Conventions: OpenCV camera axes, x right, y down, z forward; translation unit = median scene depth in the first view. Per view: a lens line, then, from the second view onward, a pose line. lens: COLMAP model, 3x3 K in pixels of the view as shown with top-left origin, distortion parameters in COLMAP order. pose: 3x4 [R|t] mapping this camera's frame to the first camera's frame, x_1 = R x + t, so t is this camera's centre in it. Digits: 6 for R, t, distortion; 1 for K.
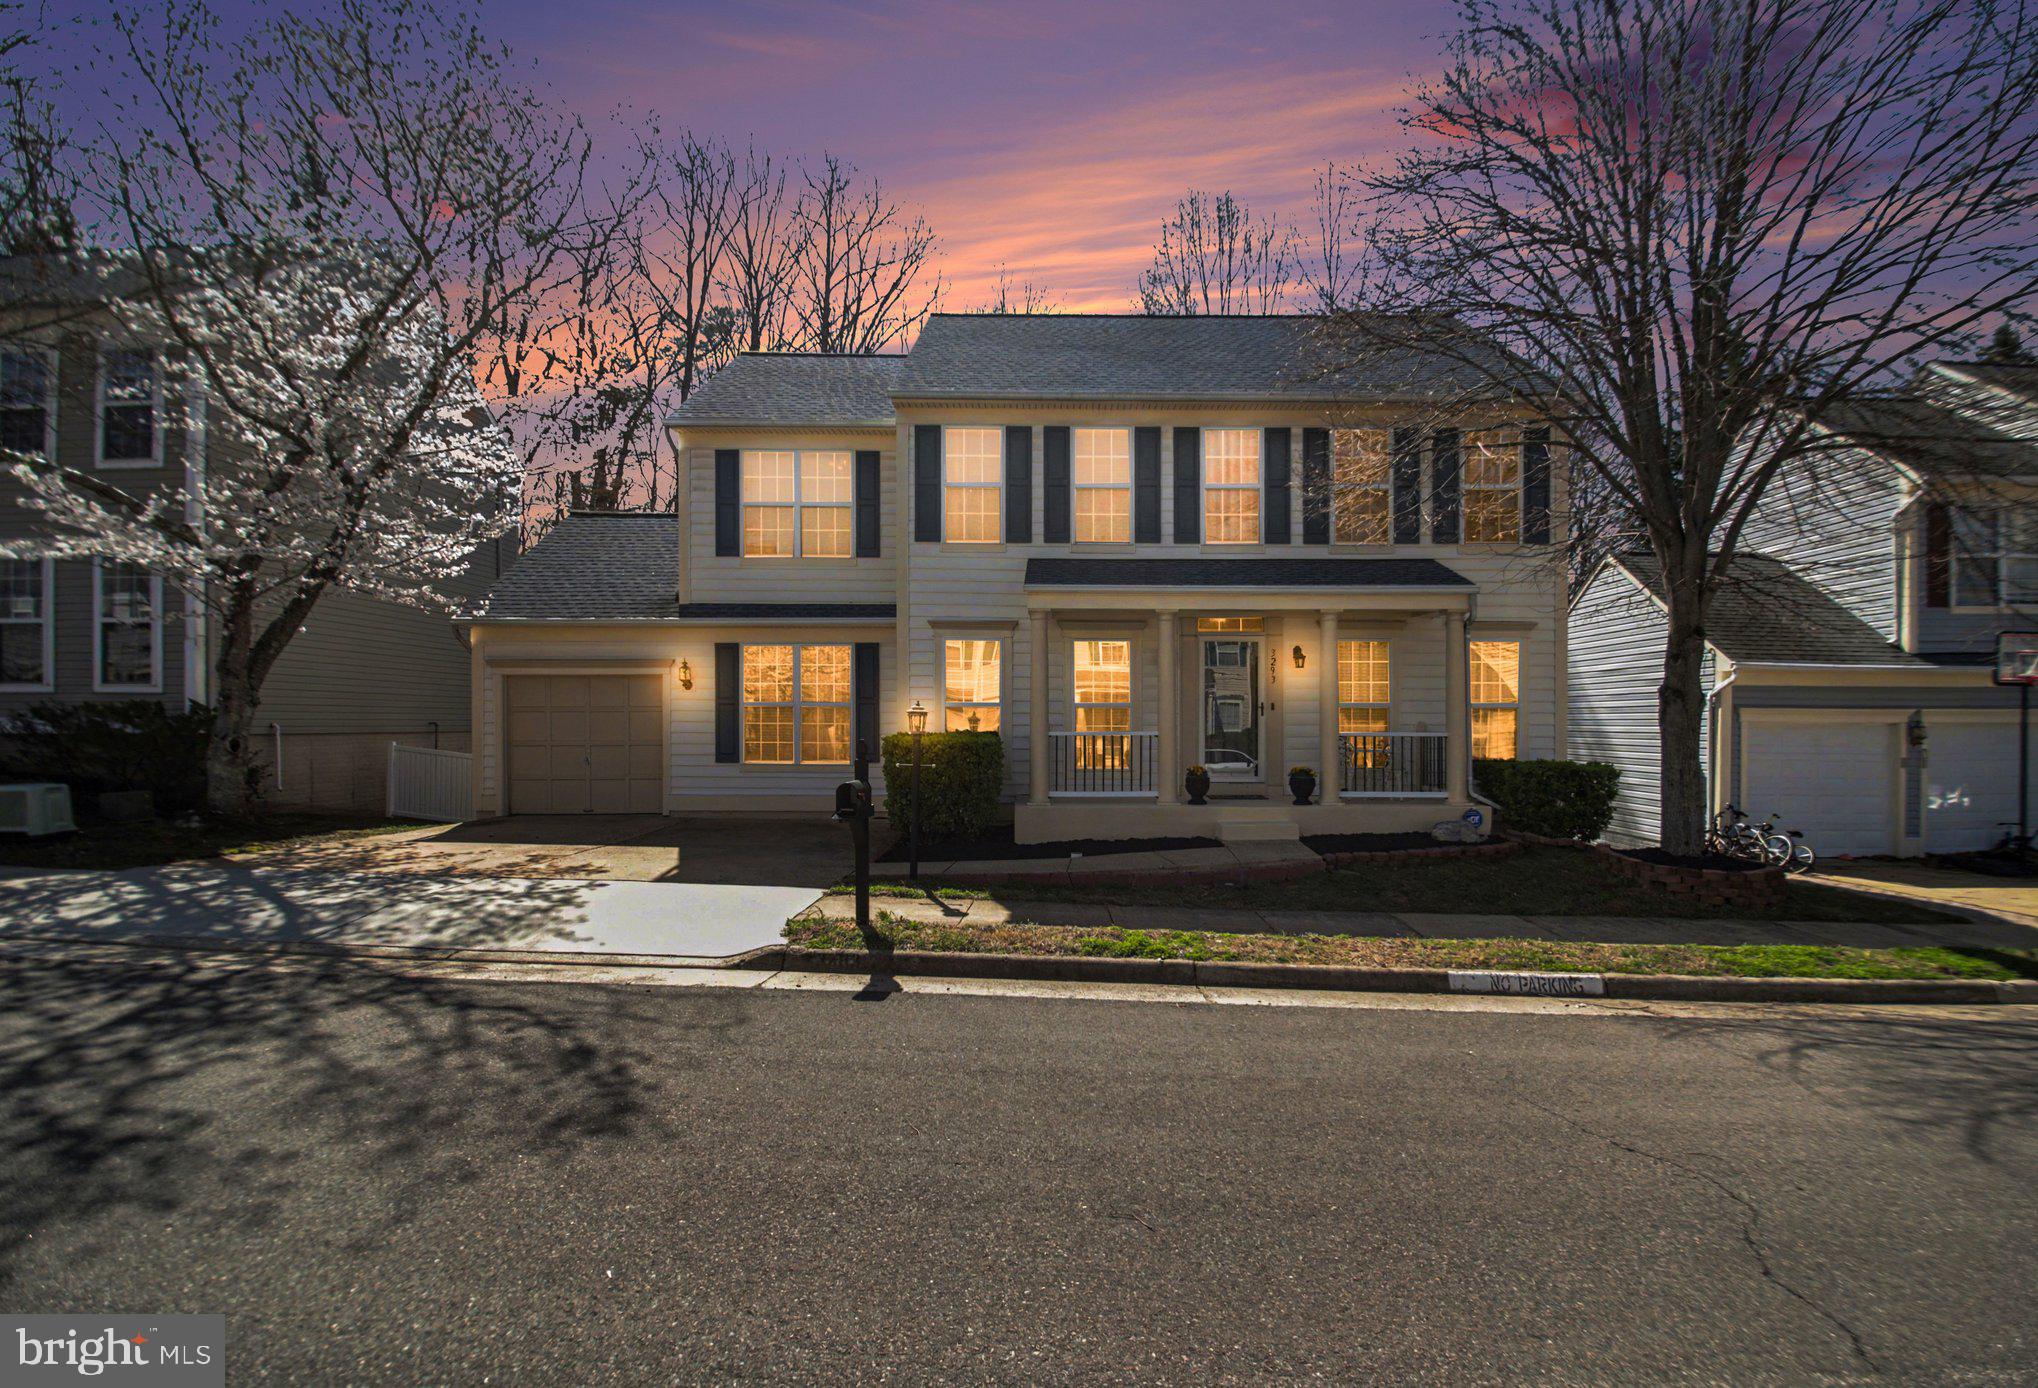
lens RADIAL K [[952.3, 0, 1061.7], [0, 952.3, 751.1], [0, 0, 1]] dist [-0.001174, -0.000210]
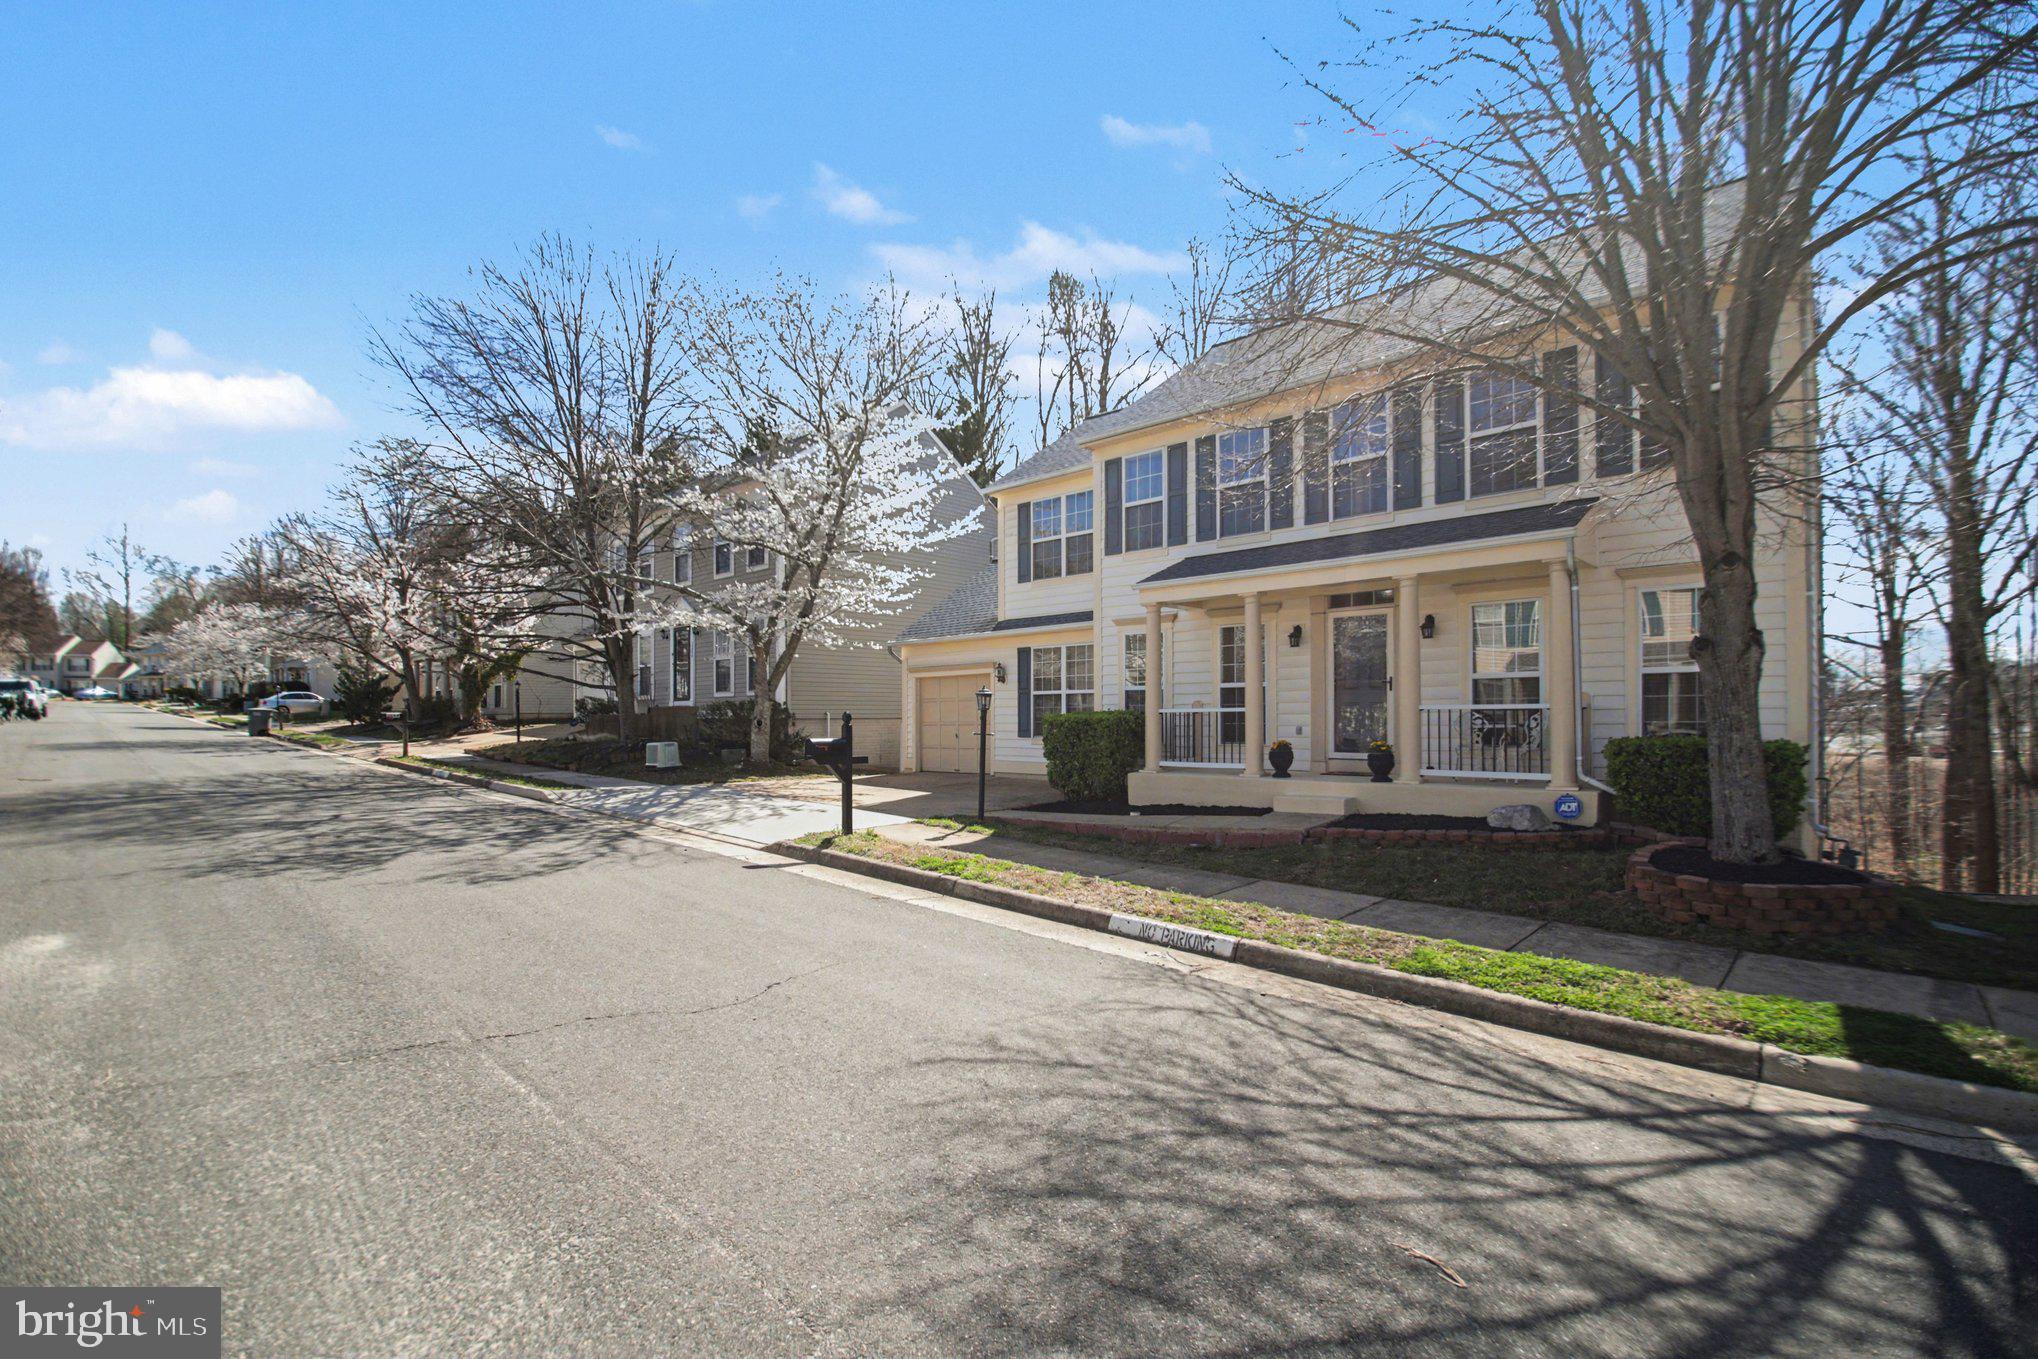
lens RADIAL K [[934.5, 0, 995.7], [0, 934.5, 701.5], [0, 0, 1]] dist [-0.002195, -0.020944]
pose [[0.705410, -0.021295, -0.708480, 0.584871], [-0.001600, 0.999498, -0.031634, 0.004822], [0.708798, 0.023448, 0.705022, 0.049278]]
